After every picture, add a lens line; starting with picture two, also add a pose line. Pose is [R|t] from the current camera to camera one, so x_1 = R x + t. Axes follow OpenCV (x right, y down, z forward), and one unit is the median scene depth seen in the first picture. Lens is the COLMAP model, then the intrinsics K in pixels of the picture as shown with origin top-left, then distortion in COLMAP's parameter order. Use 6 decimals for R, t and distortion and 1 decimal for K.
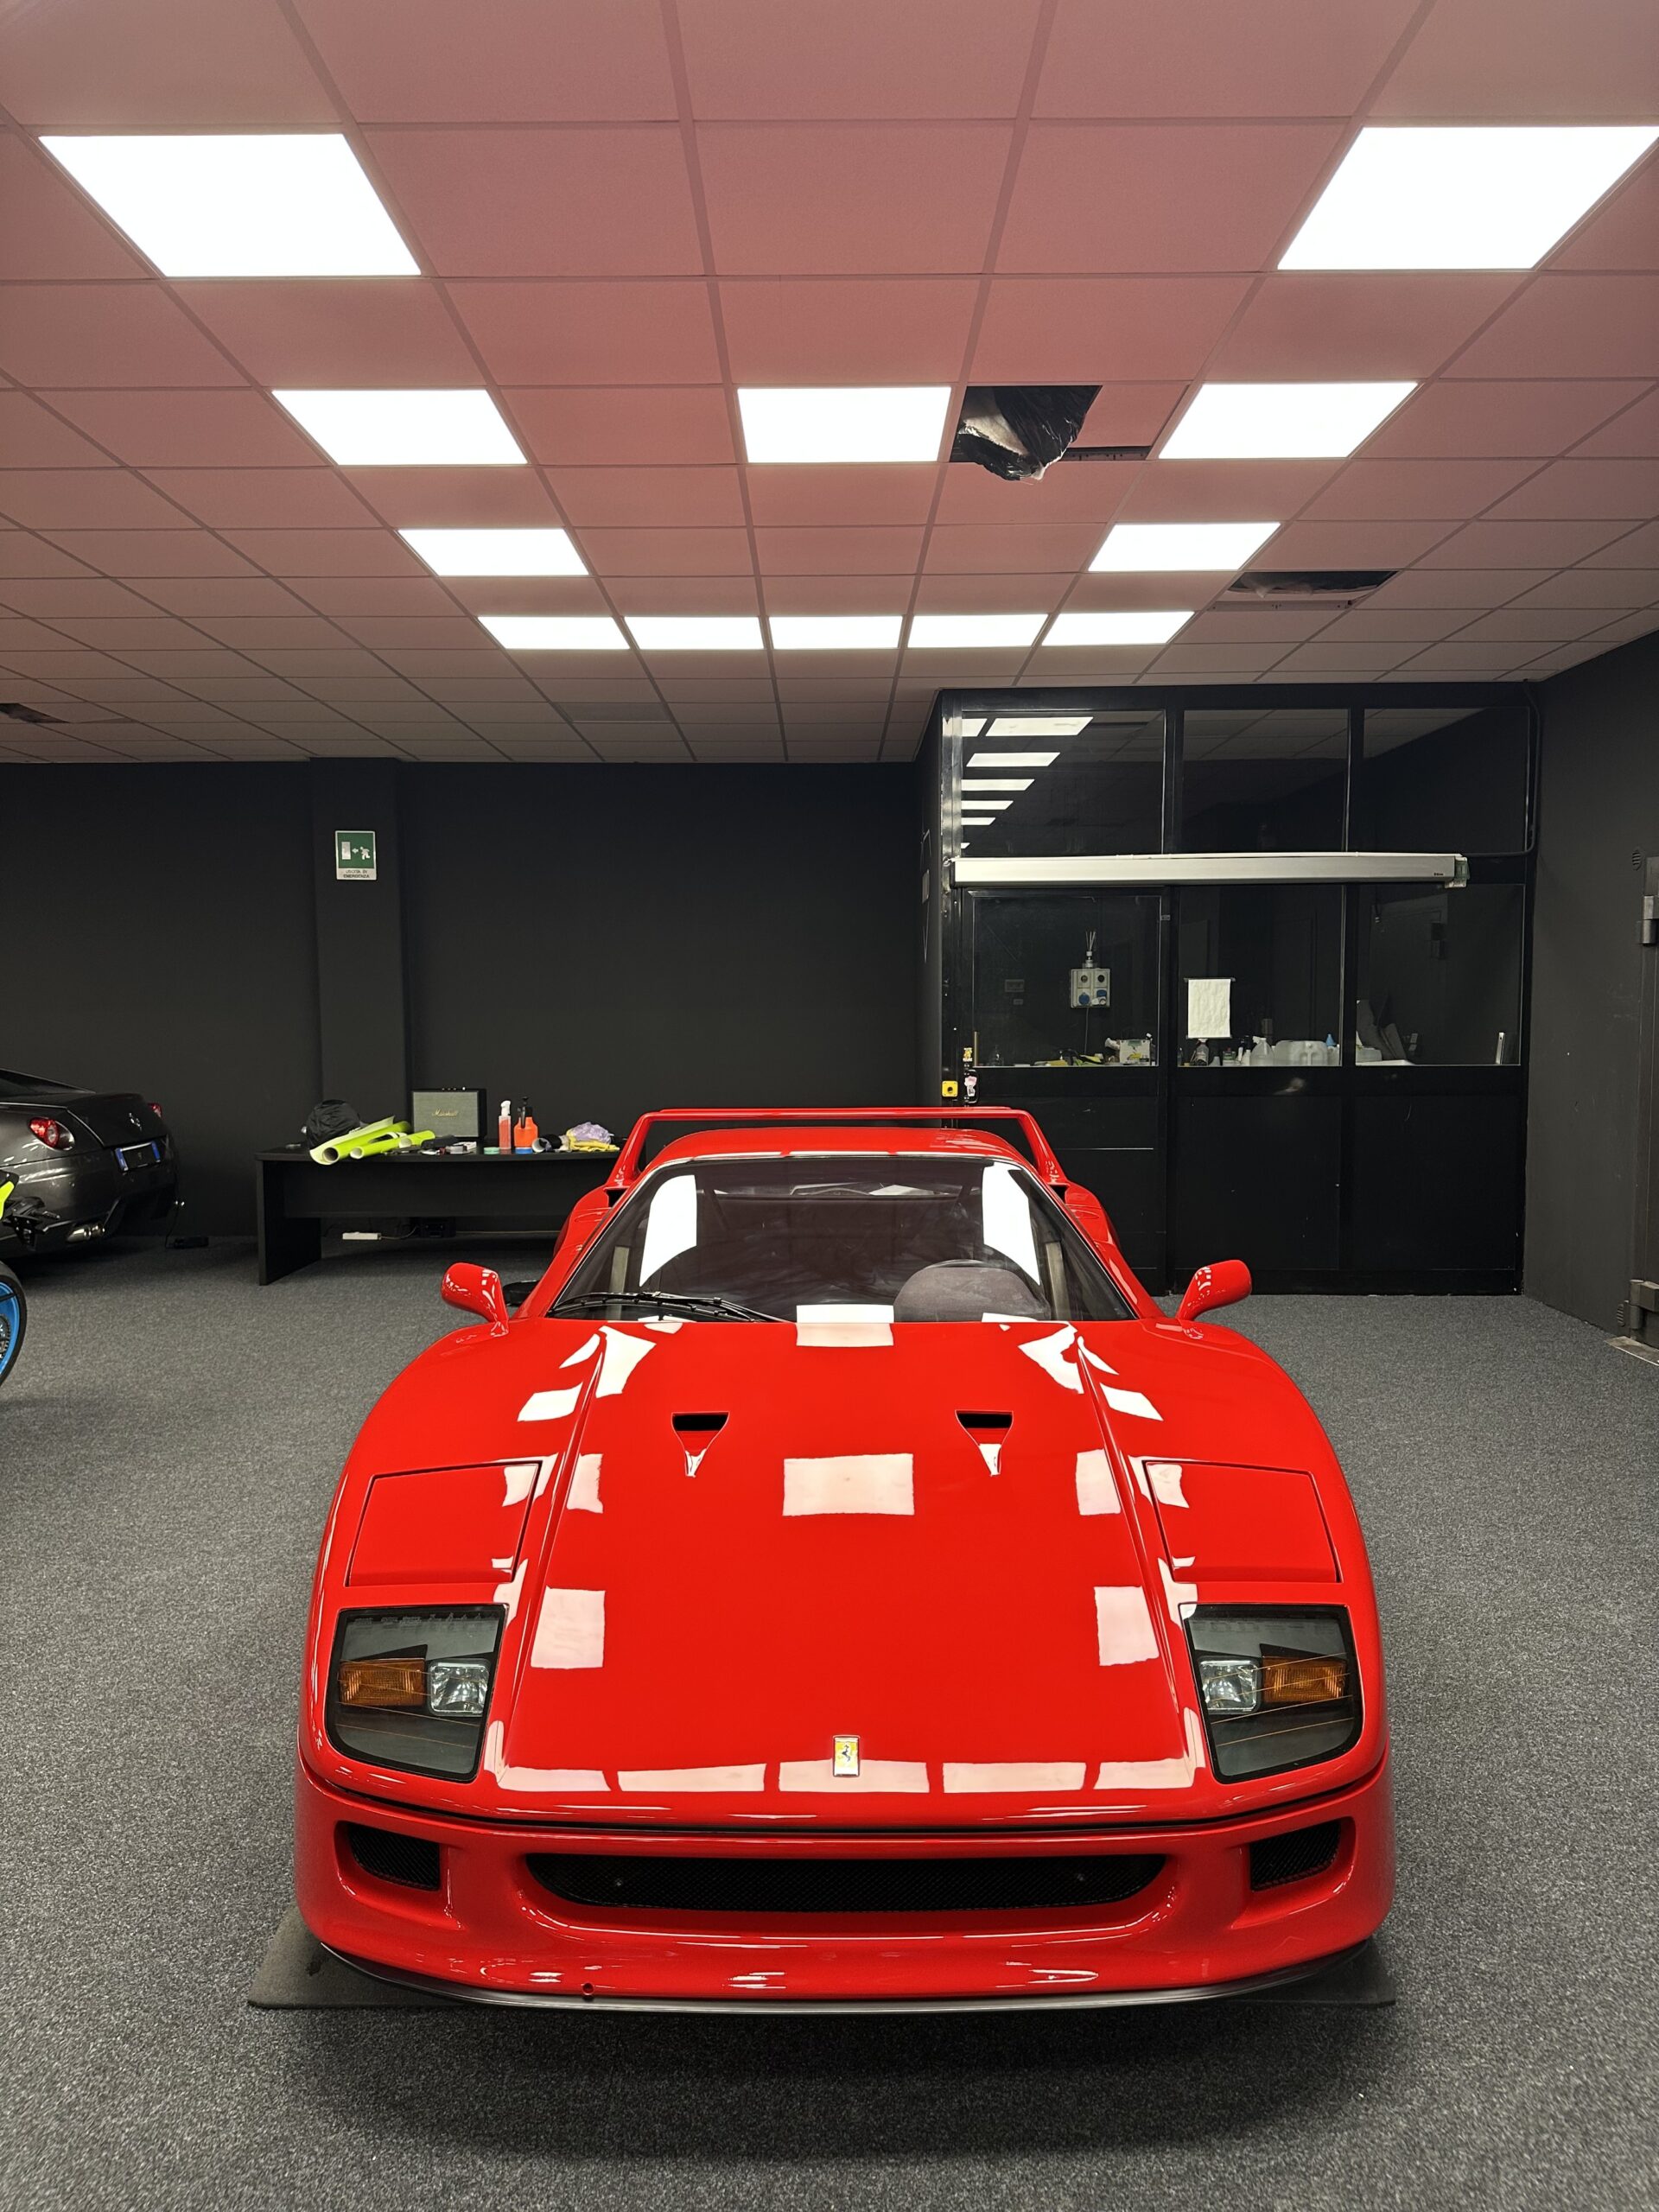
lens RADIAL K [[1557.8, 0, 839.8], [0, 1557.8, 1187.9], [0, 0, 1]] dist [0.042969, -0.046691]
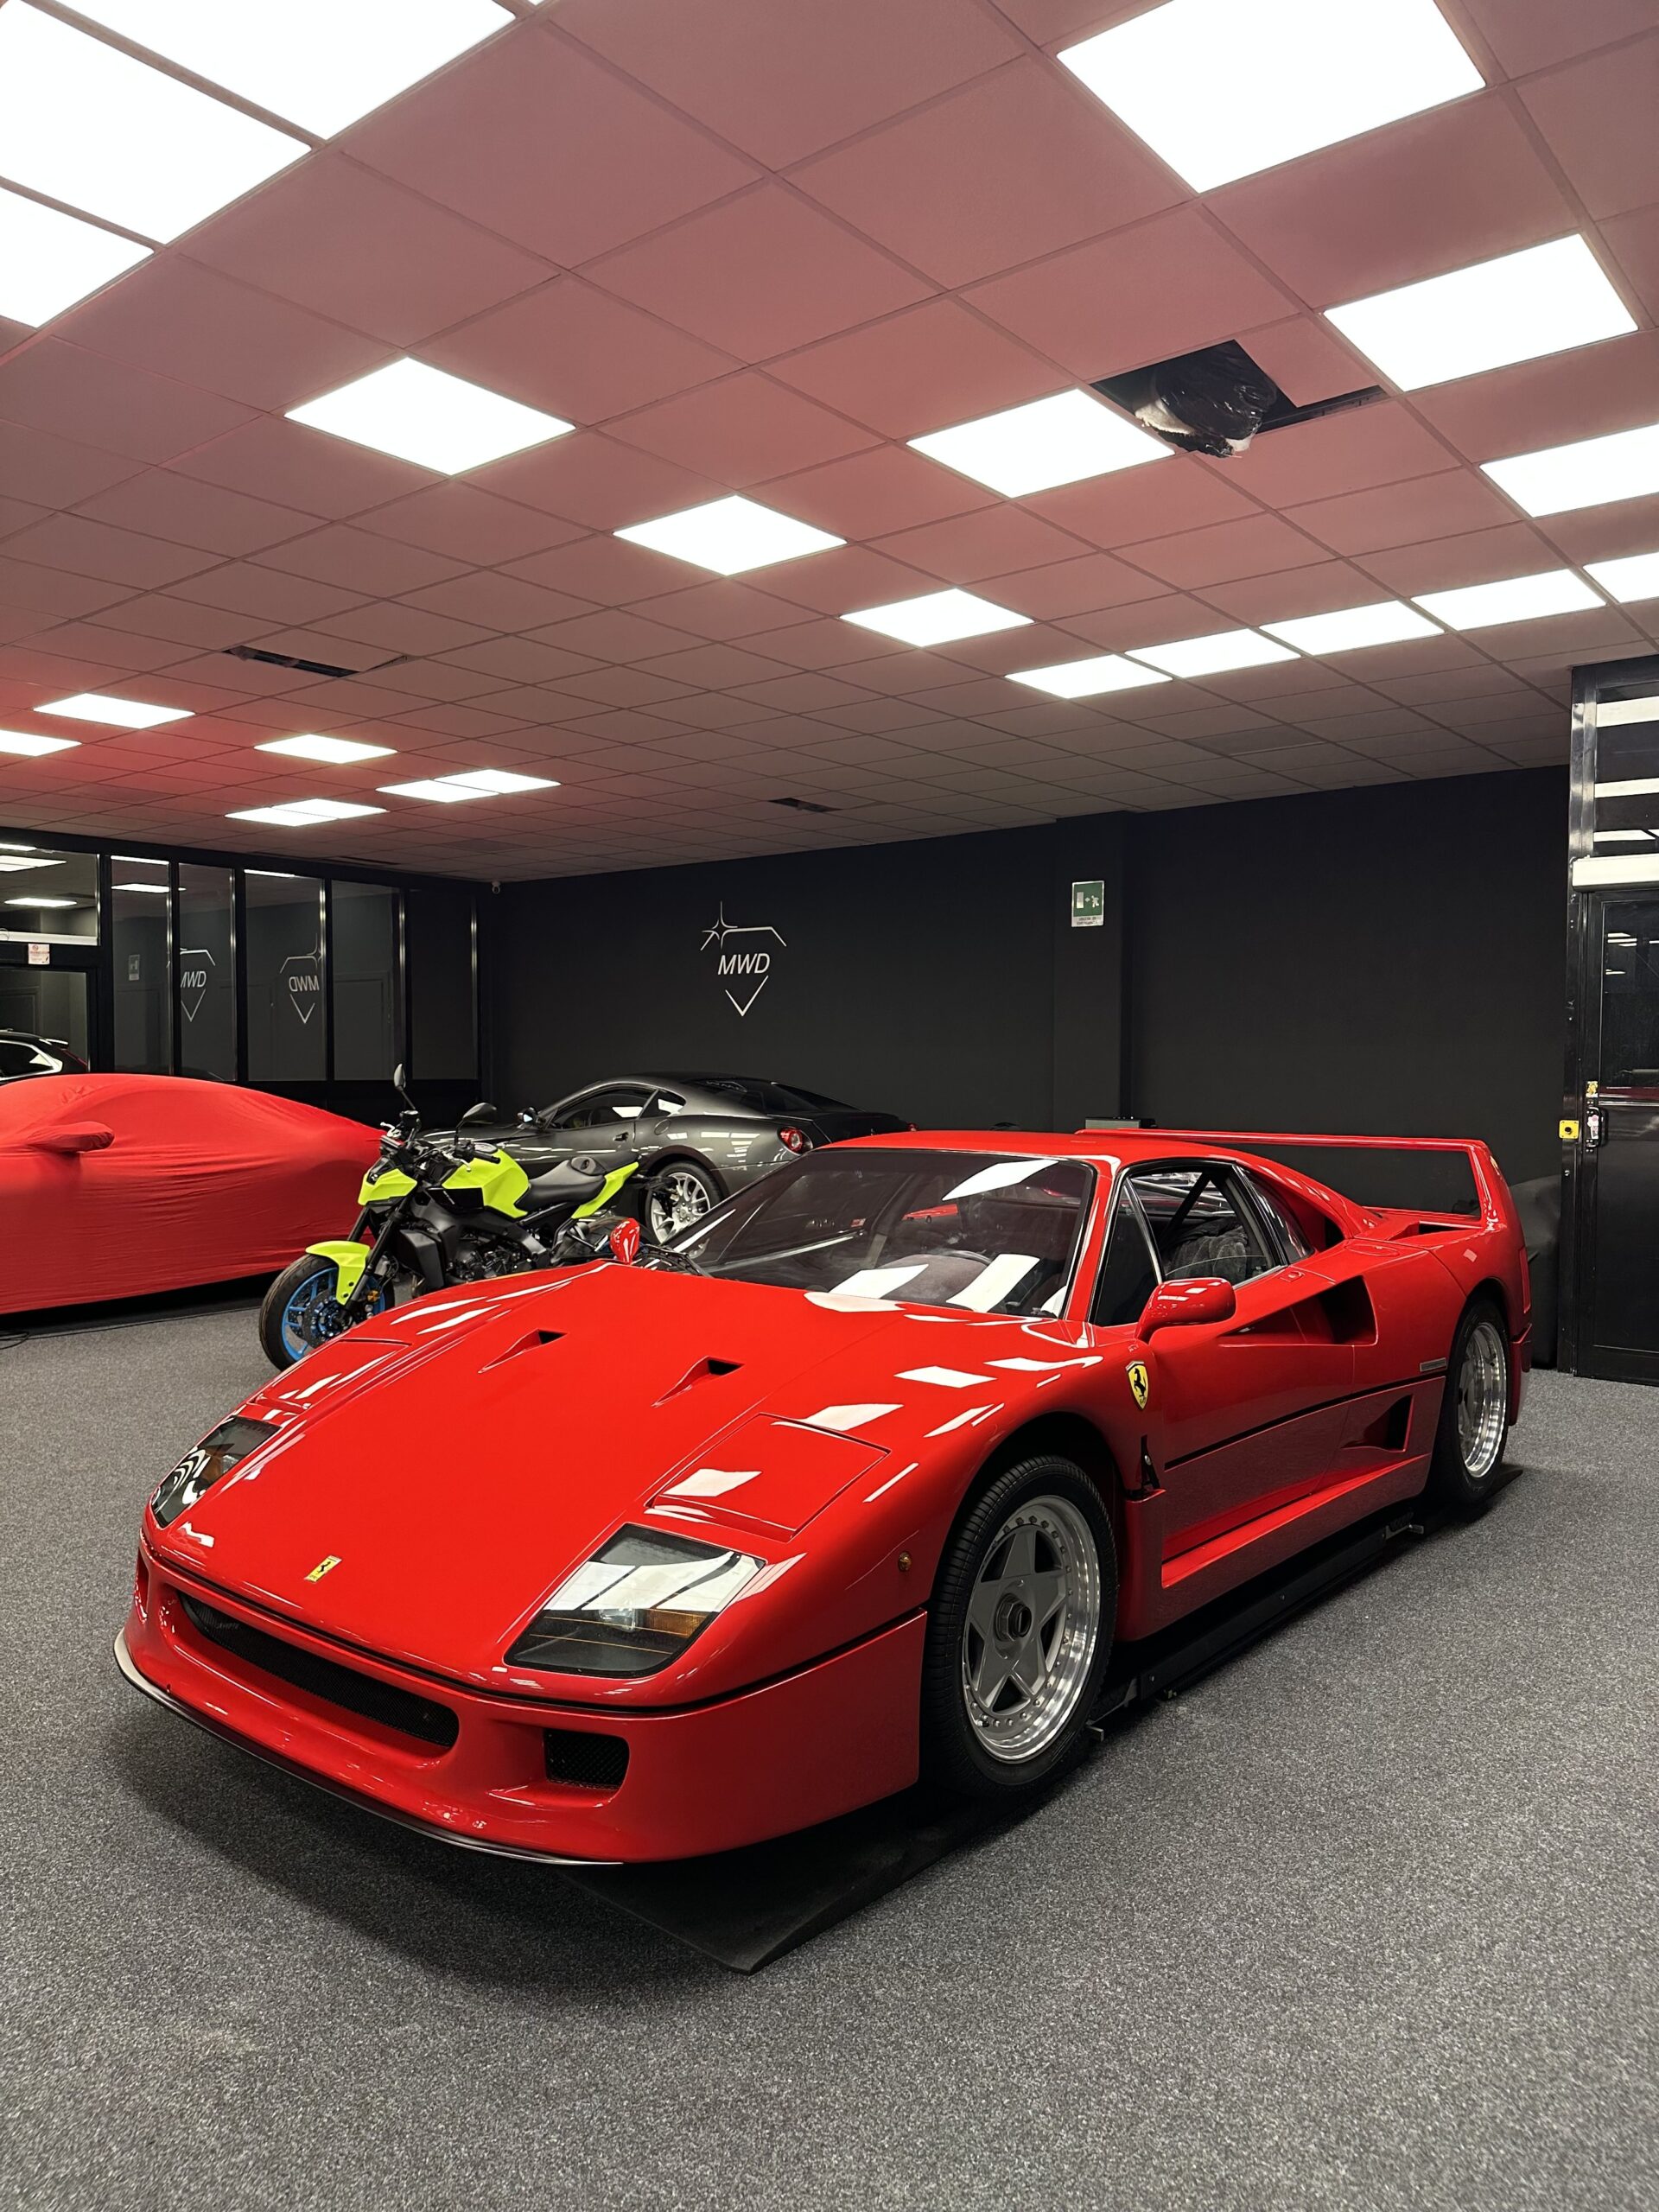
lens RADIAL K [[1557.8, 0, 830.9], [0, 1557.8, 1185.1], [0, 0, 1]] dist [0.042969, -0.046691]
pose [[0.767605, 0.057625, -0.638327, 0.313035], [-0.084446, 0.996361, -0.011601, 0.011514], [0.635335, 0.062809, 0.769678, 0.079449]]
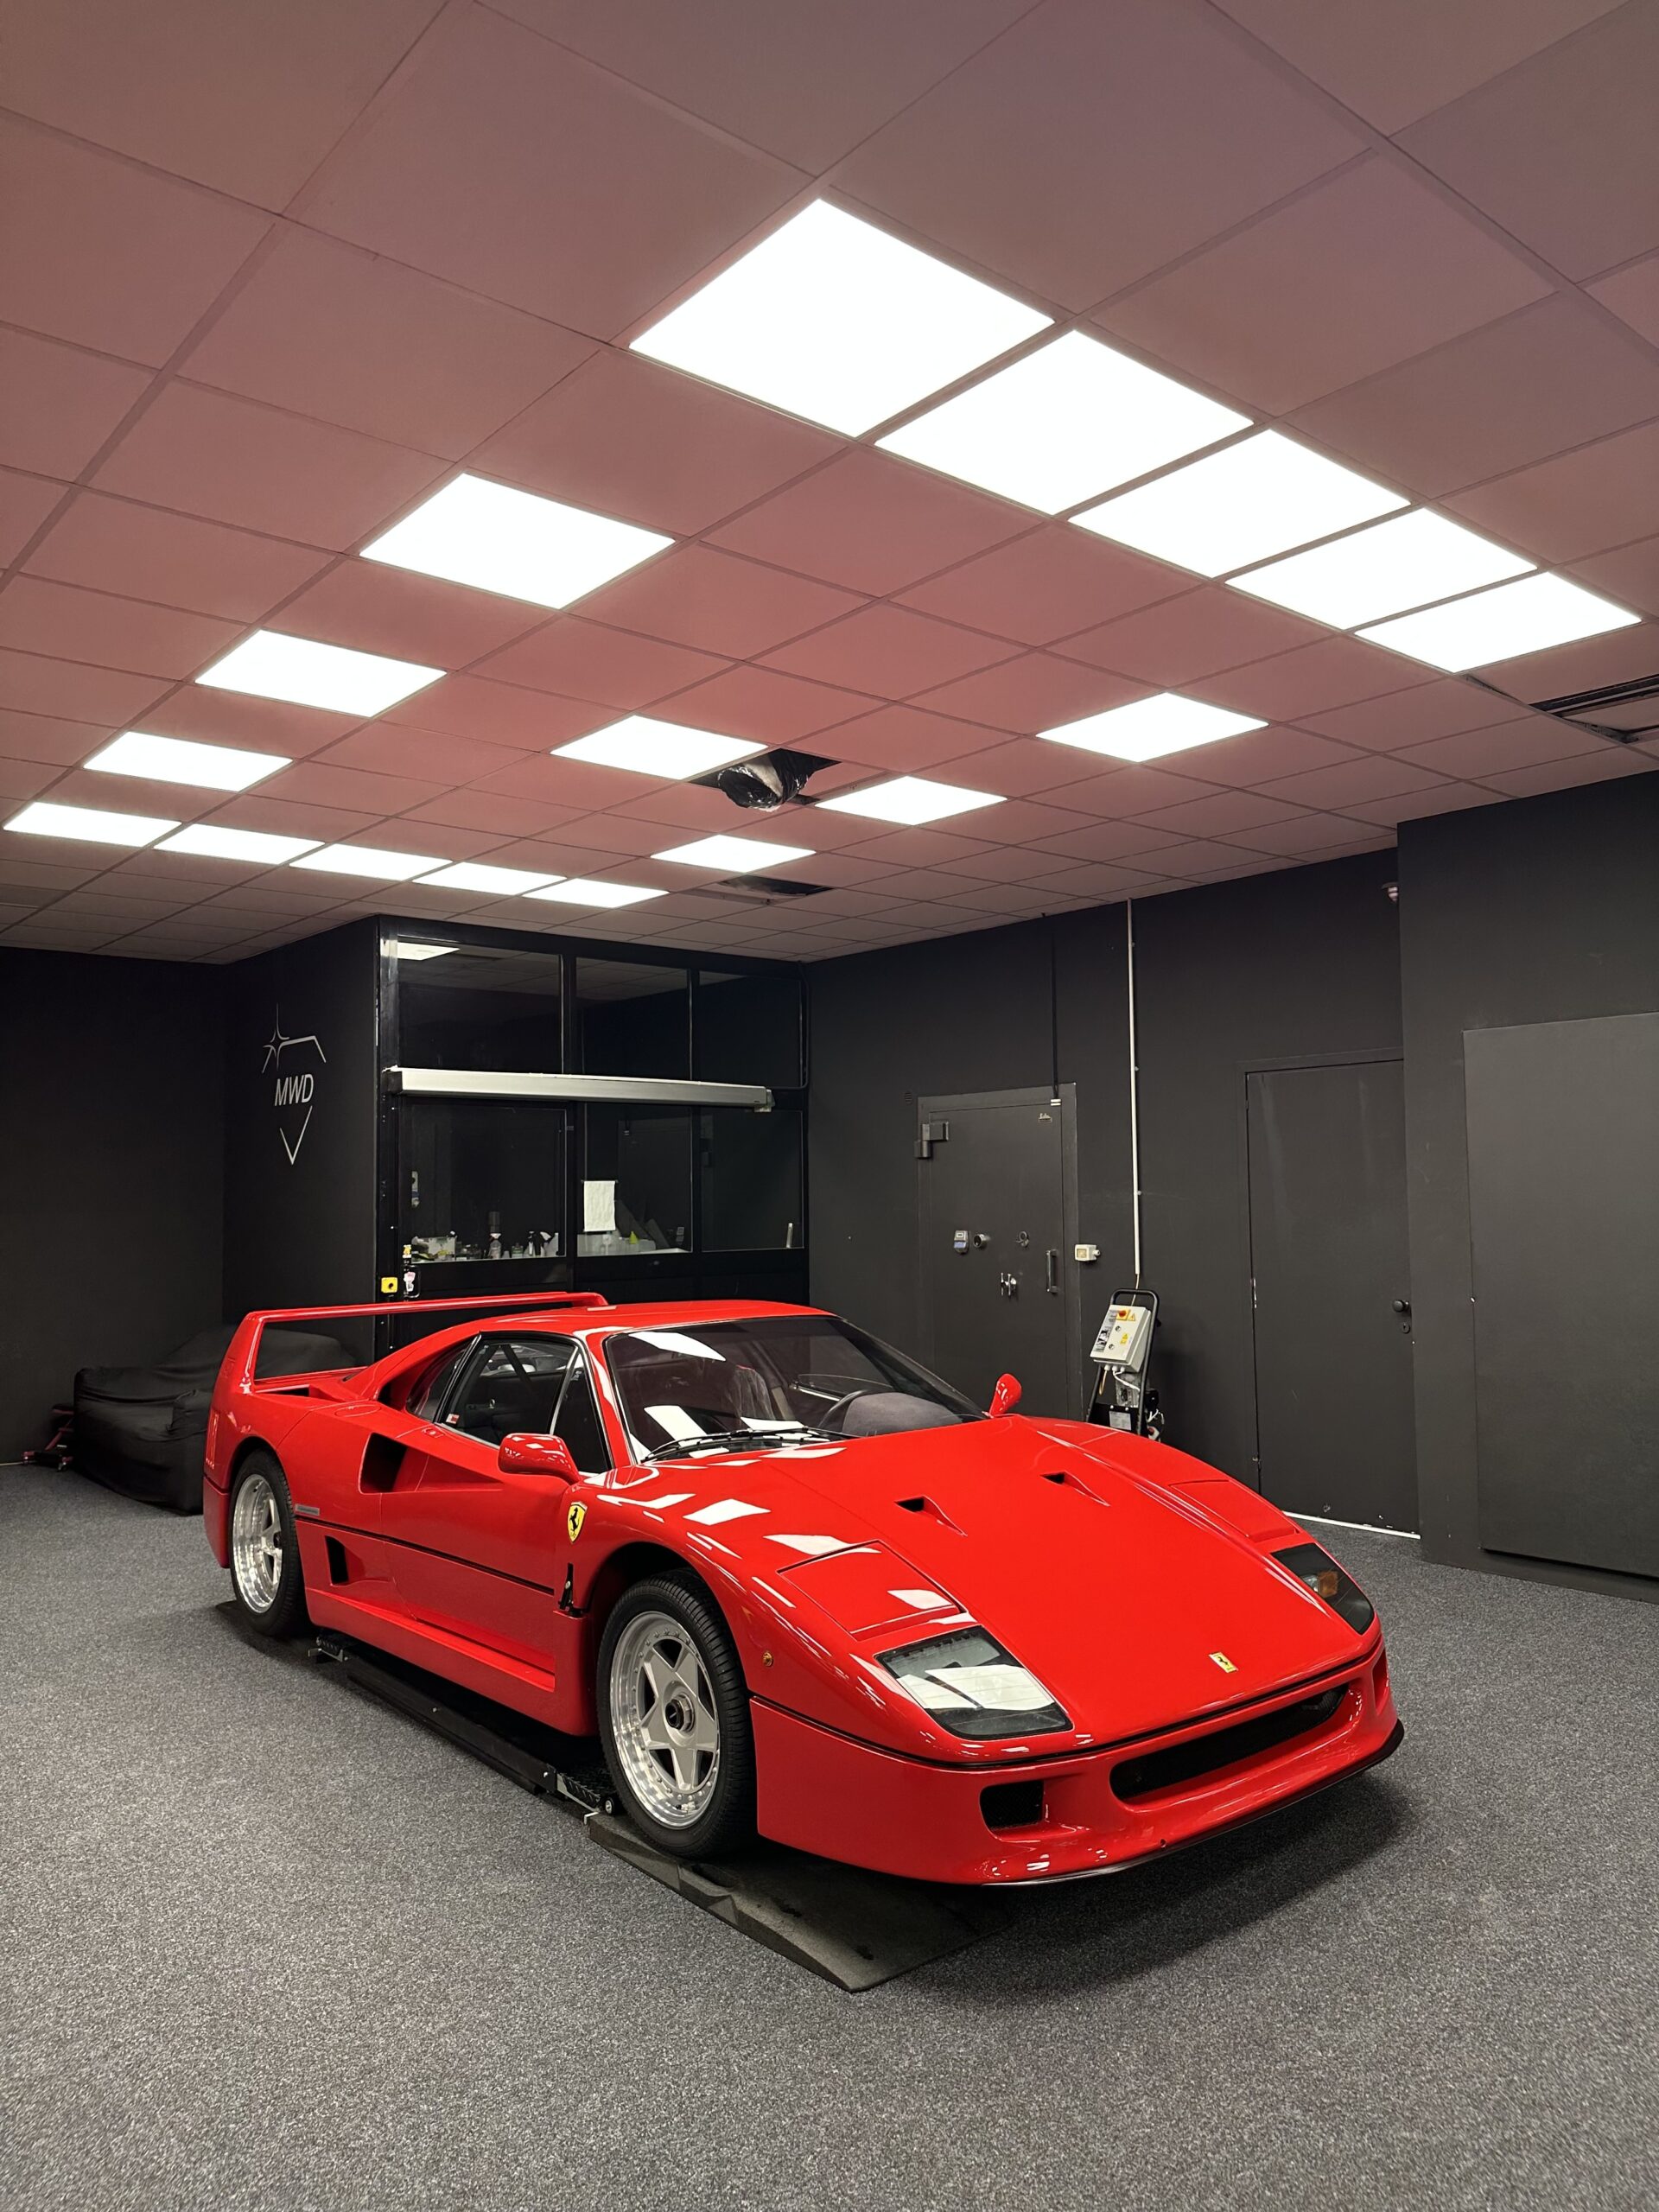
lens RADIAL K [[1557.8, 0, 861.9], [0, 1557.8, 1170.8], [0, 0, 1]] dist [0.042969, -0.046691]
pose [[0.761143, 0.006129, 0.648556, -0.371984], [0.086527, 0.990057, -0.110904, 0.005017], [-0.642787, 0.140531, 0.753044, -0.008274]]
